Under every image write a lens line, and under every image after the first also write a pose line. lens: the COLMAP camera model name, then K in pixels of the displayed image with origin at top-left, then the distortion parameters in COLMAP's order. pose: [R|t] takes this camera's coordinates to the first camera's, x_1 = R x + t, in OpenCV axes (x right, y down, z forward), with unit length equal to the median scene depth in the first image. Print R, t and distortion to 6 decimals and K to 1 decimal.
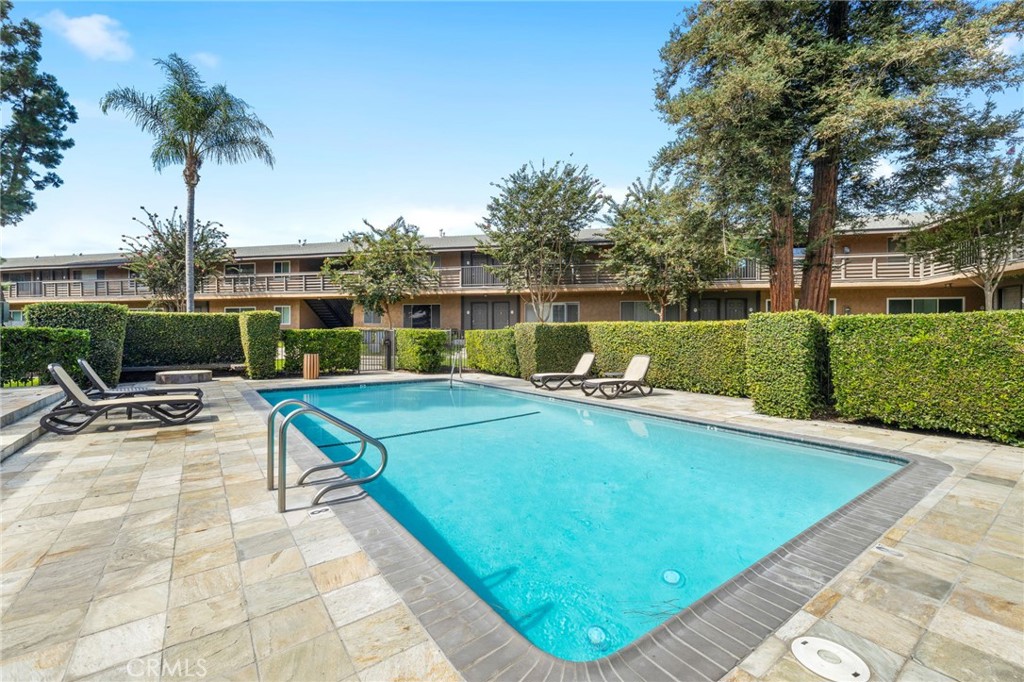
lens RADIAL K [[435.4, 0, 512.0], [0, 435.4, 341.0], [0, 0, 1]] dist [-0.001627, 0.000018]
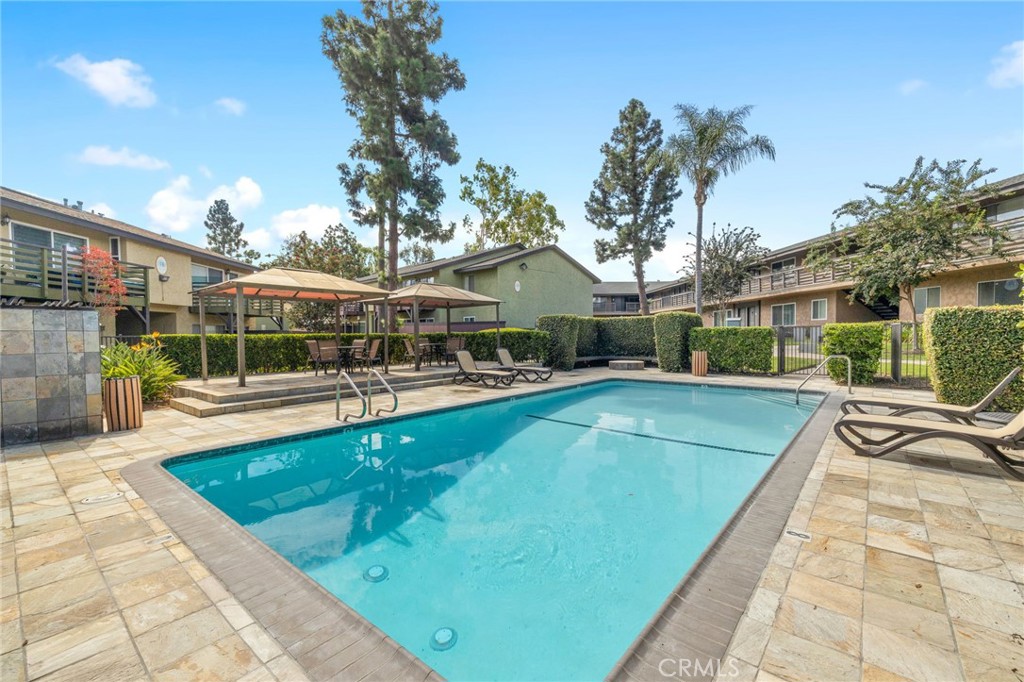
lens RADIAL K [[431.1, 0, 504.1], [0, 431.1, 346.0], [0, 0, 1]] dist [-0.003628, -0.000696]
pose [[0.235557, 0.020947, -0.971635, 0.229446], [0.000933, 0.999762, 0.021779, -0.002895], [0.971860, -0.006036, 0.235482, 0.172742]]
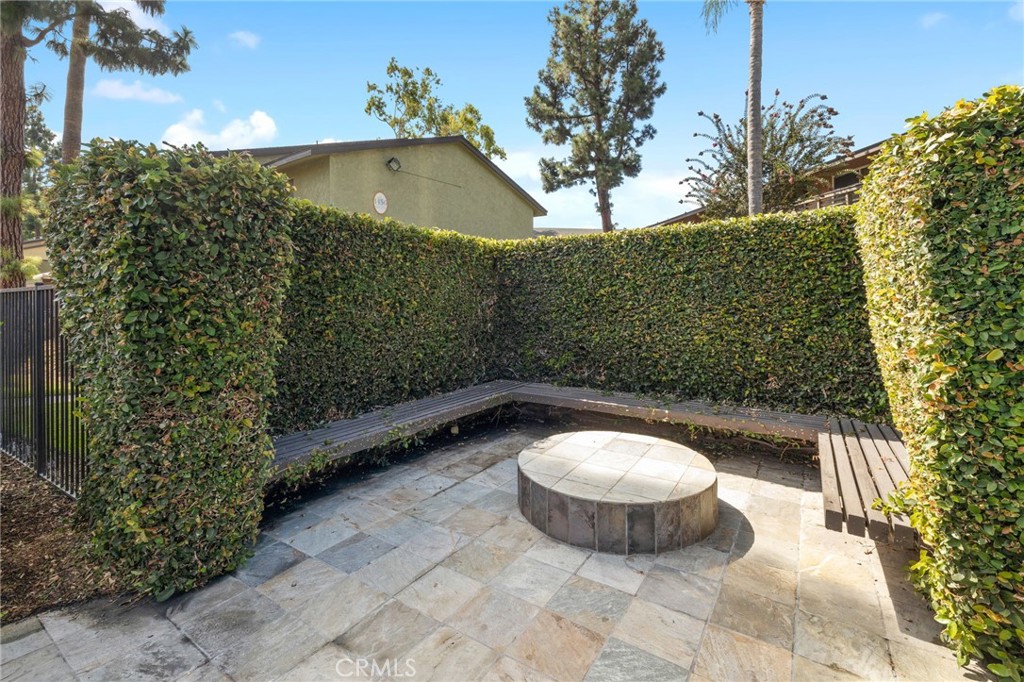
lens RADIAL K [[455.1, 0, 512.4], [0, 455.1, 294.3], [0, 0, 1]] dist [0.000115, 0.000136]
pose [[0.352387, -0.007583, -0.935824, -0.283590], [-0.003805, 0.999947, -0.009536, -0.008188], [0.935847, 0.006921, 0.352340, 0.452275]]
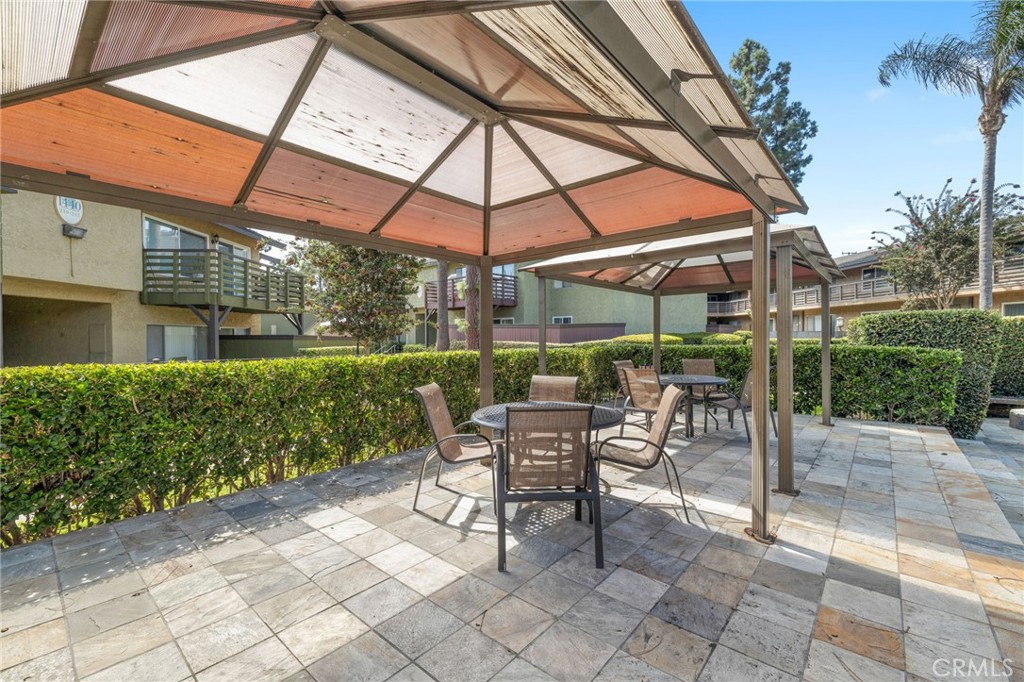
lens RADIAL K [[431.1, 0, 504.1], [0, 431.1, 346.0], [0, 0, 1]] dist [-0.003628, -0.000696]
pose [[0.215051, 0.017749, -0.976442, -0.181771], [-0.006957, 0.999837, 0.016642, -0.014569], [0.976578, 0.003214, 0.215139, 0.061022]]
